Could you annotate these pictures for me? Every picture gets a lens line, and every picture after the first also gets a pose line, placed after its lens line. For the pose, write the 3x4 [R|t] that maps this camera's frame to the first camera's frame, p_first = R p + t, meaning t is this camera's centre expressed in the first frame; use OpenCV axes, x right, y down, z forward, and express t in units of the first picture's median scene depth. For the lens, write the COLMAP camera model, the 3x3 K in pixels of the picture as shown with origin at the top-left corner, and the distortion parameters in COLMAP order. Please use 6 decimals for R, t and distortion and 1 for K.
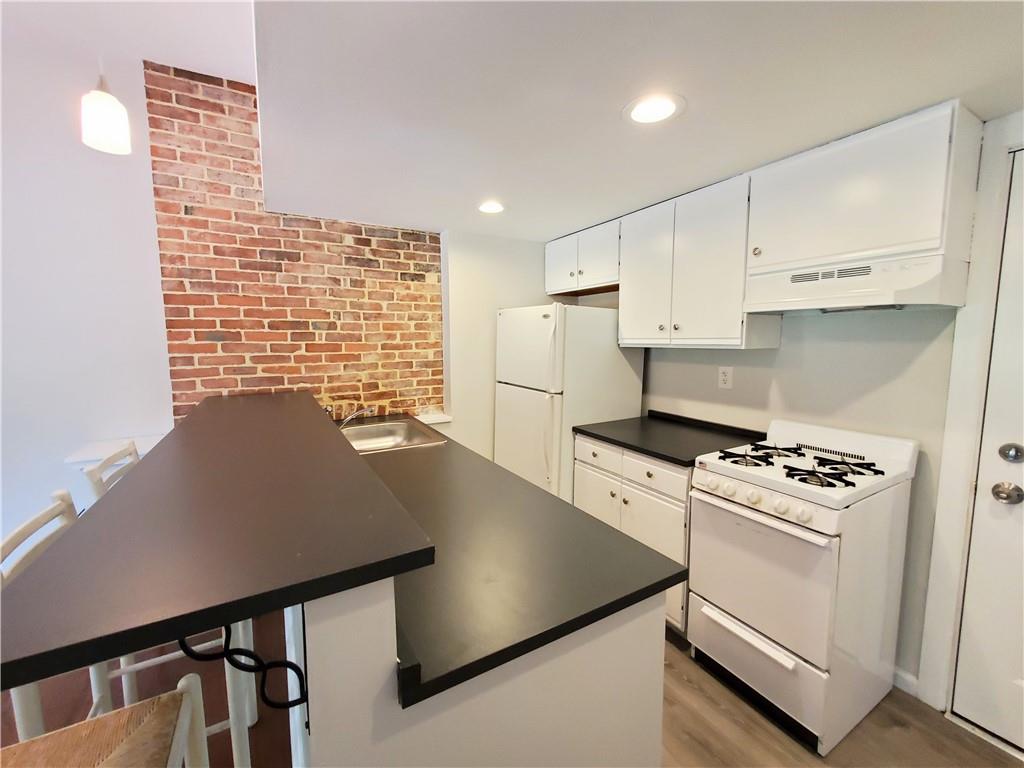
lens RADIAL K [[406.7, 0, 498.1], [0, 406.7, 387.9], [0, 0, 1]] dist [-0.002020, -0.000257]
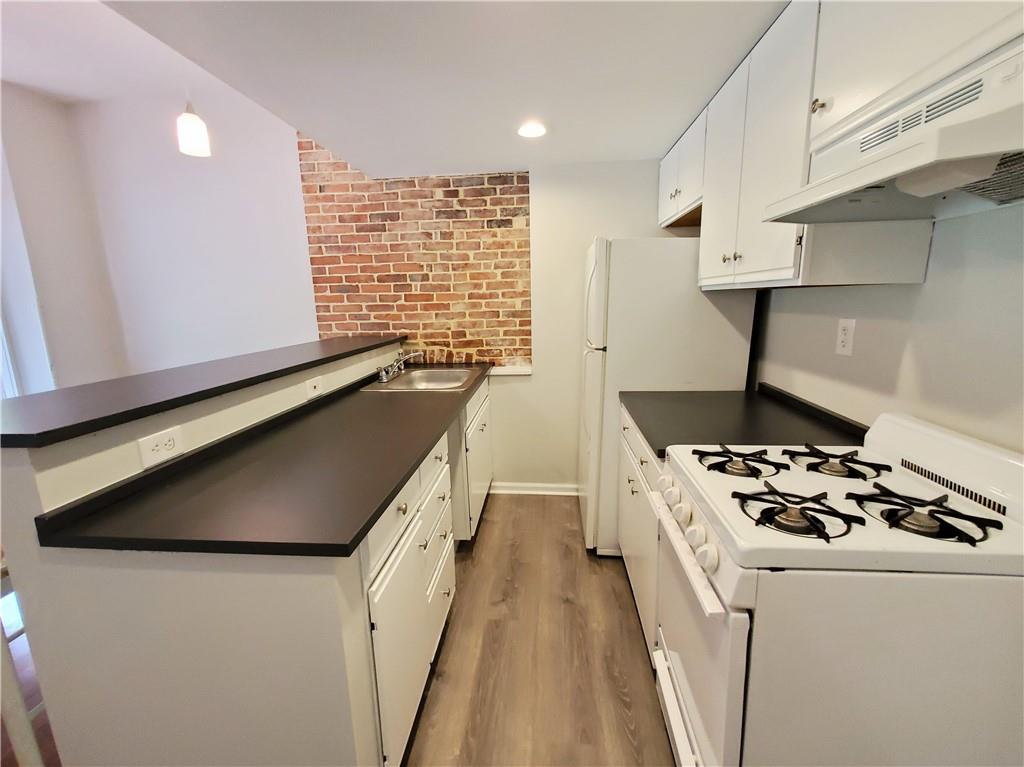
lens RADIAL K [[413.1, 0, 512.0], [0, 413.1, 383.5], [0, 0, 1]] dist [0.000001, -0.000080]
pose [[0.830336, 0.100016, -0.548215, 0.434469], [-0.049039, 0.993060, 0.106897, 0.001467], [0.555102, -0.061877, 0.829478, 0.186641]]
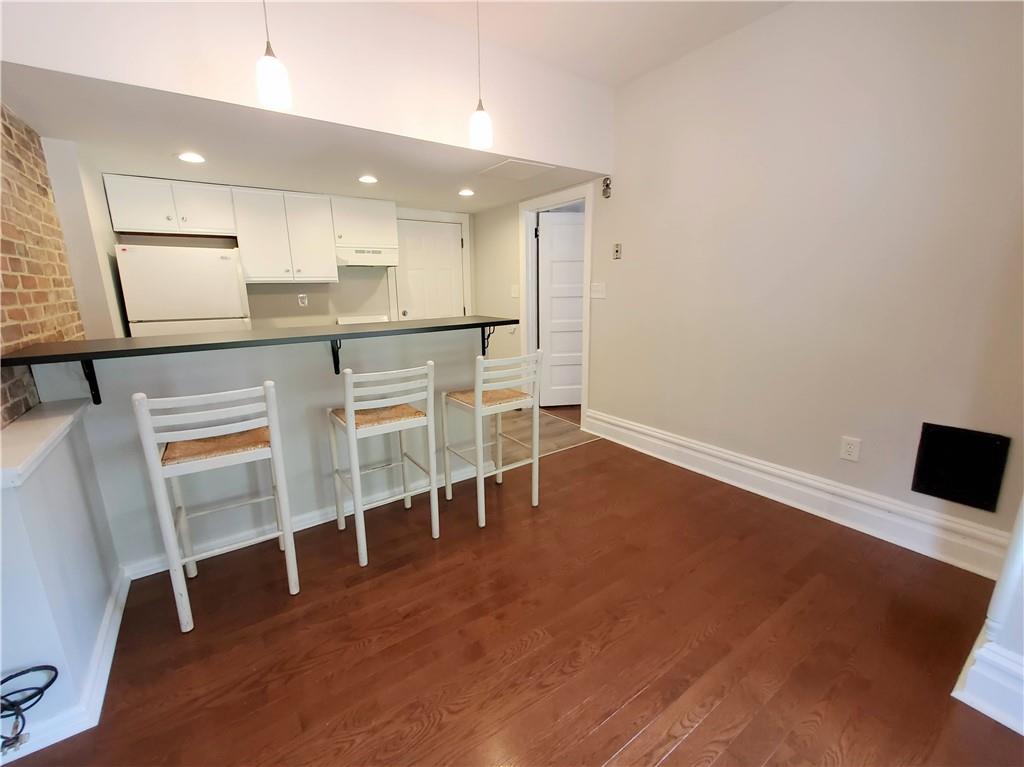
lens RADIAL K [[436.8, 0, 512.0], [0, 436.8, 383.5], [0, 0, 1]] dist [0.000106, 0.000007]
pose [[-0.110401, -0.215173, 0.970316, -1.300053], [0.133447, 0.964234, 0.229008, 0.007833], [-0.984888, 0.154768, -0.077738, 0.271026]]
